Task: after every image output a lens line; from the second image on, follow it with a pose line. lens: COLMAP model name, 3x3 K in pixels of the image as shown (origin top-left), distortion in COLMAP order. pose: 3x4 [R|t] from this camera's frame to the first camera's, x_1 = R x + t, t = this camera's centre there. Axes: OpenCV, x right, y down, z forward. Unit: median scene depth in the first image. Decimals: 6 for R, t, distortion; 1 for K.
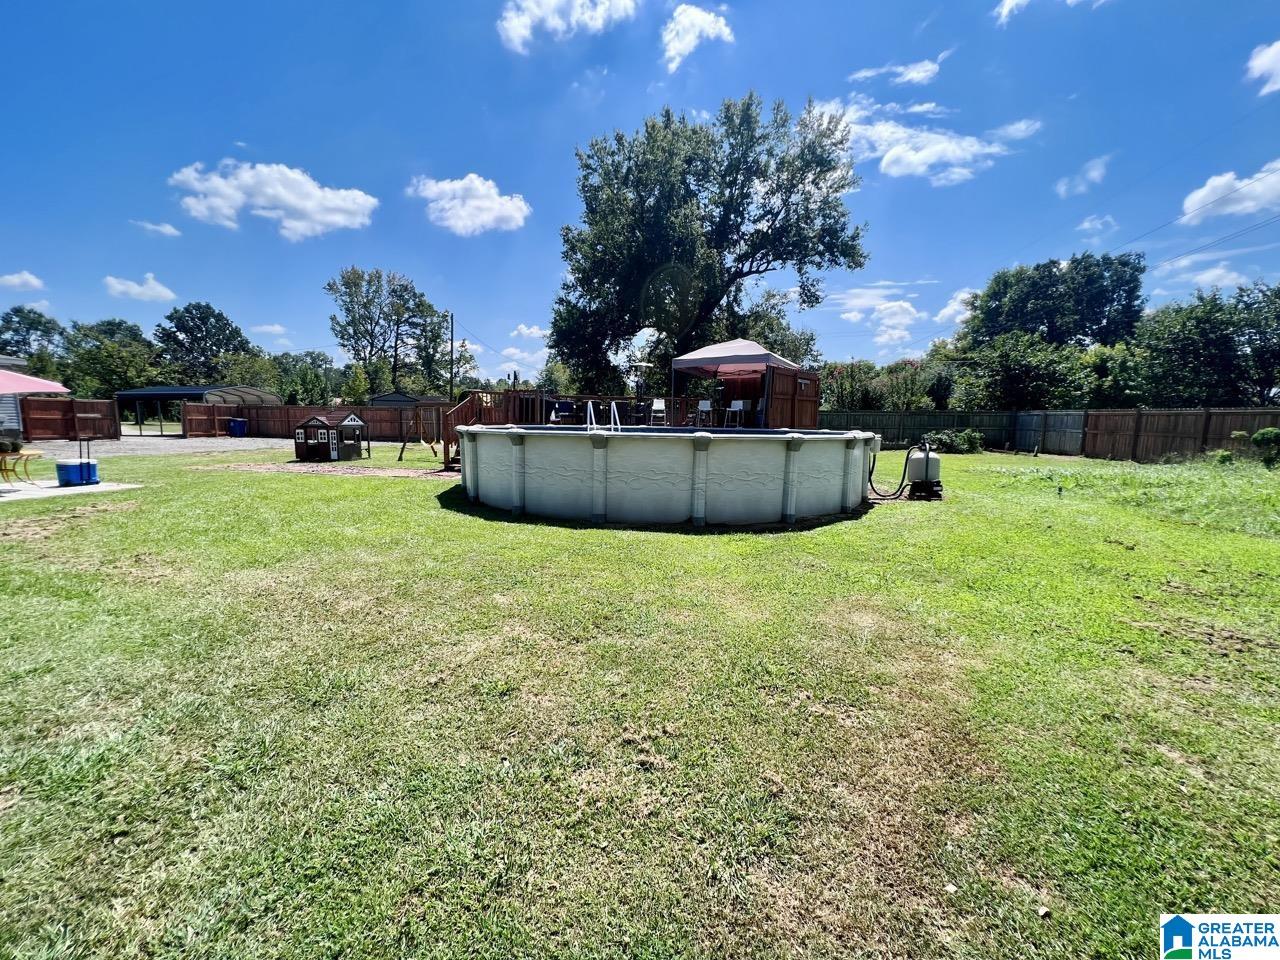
lens RADIAL K [[514.8, 0, 639.8], [0, 514.8, 484.2], [0, 0, 1]] dist [-0.001944, 0.001011]
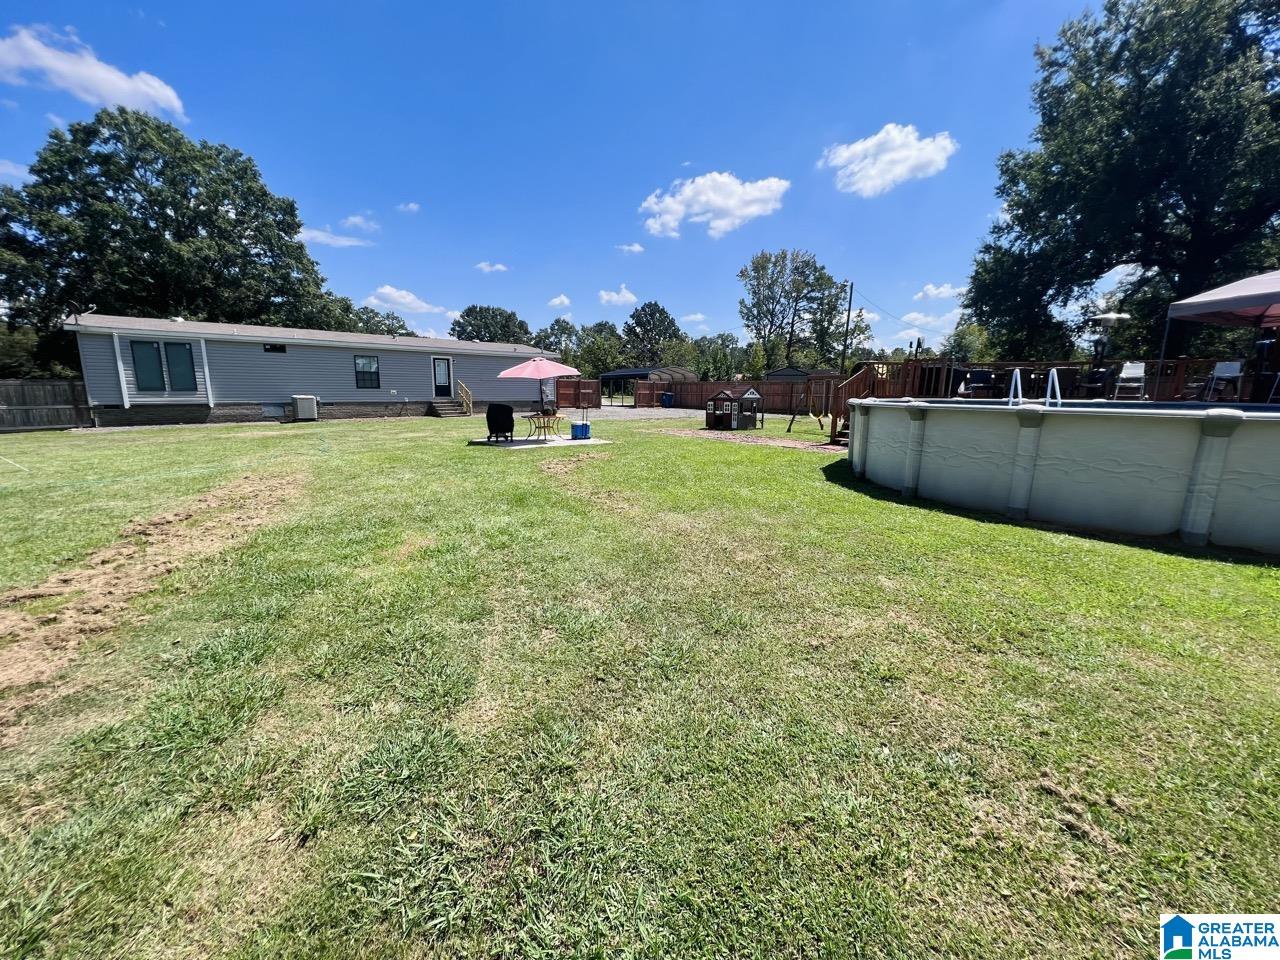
lens RADIAL K [[514.8, 0, 639.8], [0, 514.8, 484.2], [0, 0, 1]] dist [-0.001944, 0.001011]
pose [[0.757877, 0.109141, -0.643204, -0.015847], [-0.076544, 0.993974, 0.078469, 0.002929], [0.647892, -0.010237, 0.761664, -0.009416]]
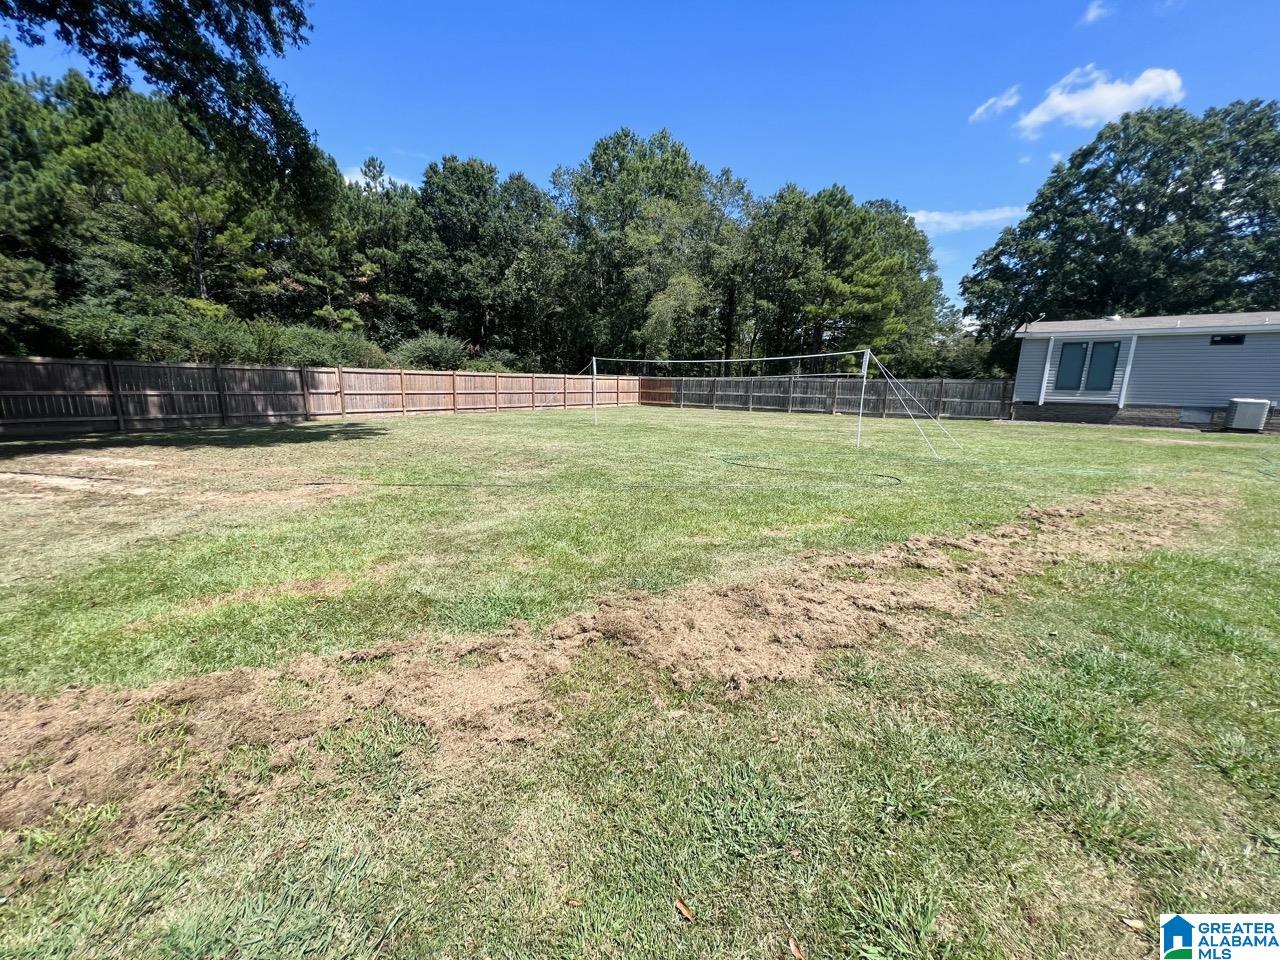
lens RADIAL K [[514.8, 0, 639.8], [0, 514.8, 484.2], [0, 0, 1]] dist [-0.001944, 0.001011]
pose [[-0.536759, 0.146633, -0.830896, -0.046126], [-0.128130, 0.959195, 0.252047, 0.012553], [0.833950, 0.241751, -0.496069, -0.045742]]
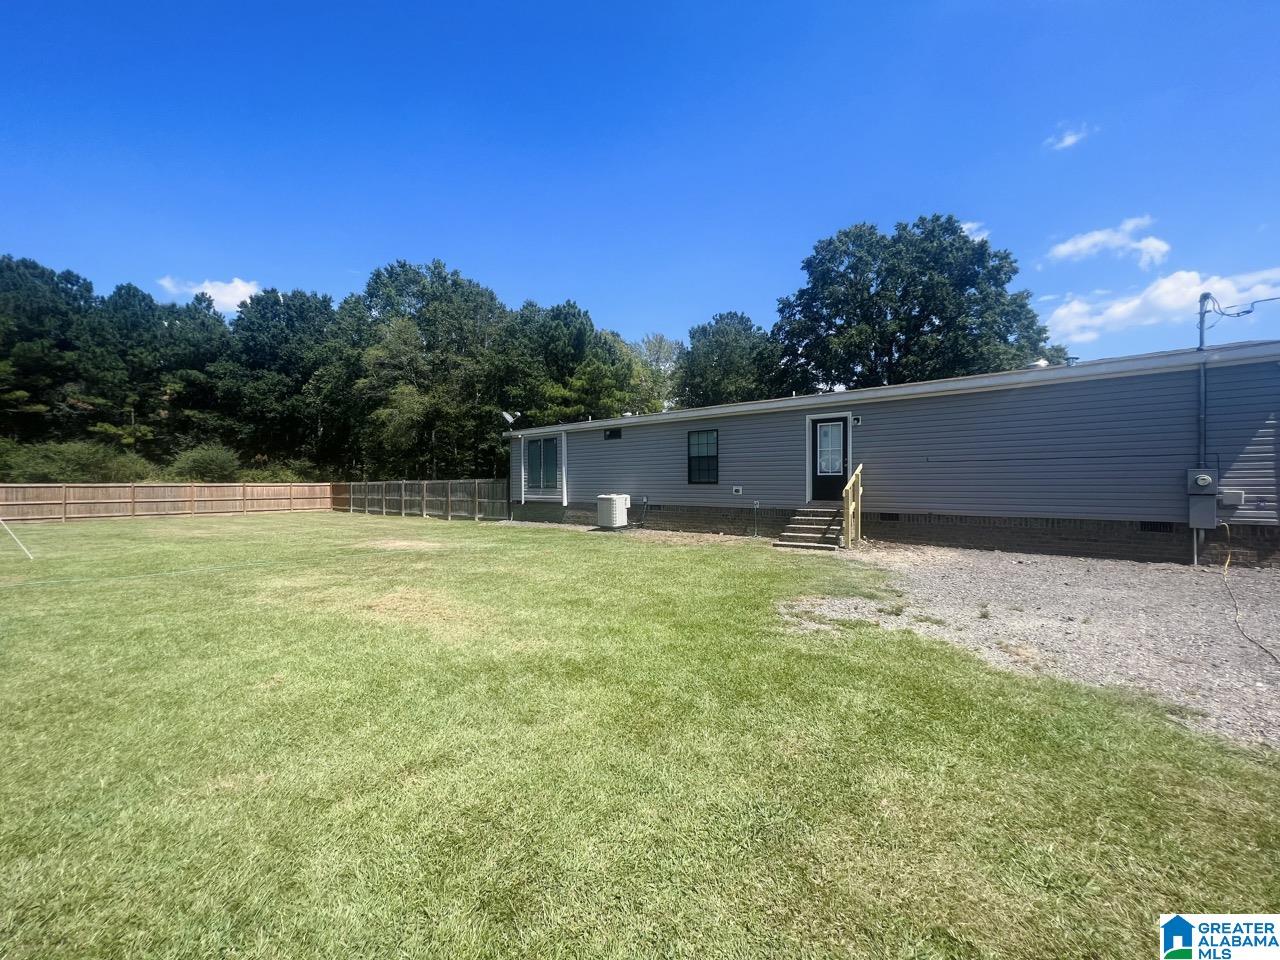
lens RADIAL K [[514.8, 0, 639.8], [0, 514.8, 484.2], [0, 0, 1]] dist [-0.001944, 0.001011]
pose [[-0.560488, -0.004269, -0.828152, -2.199443], [-0.102448, 0.992663, 0.064219, -0.397740], [0.821802, 0.120836, -0.556813, 2.870321]]
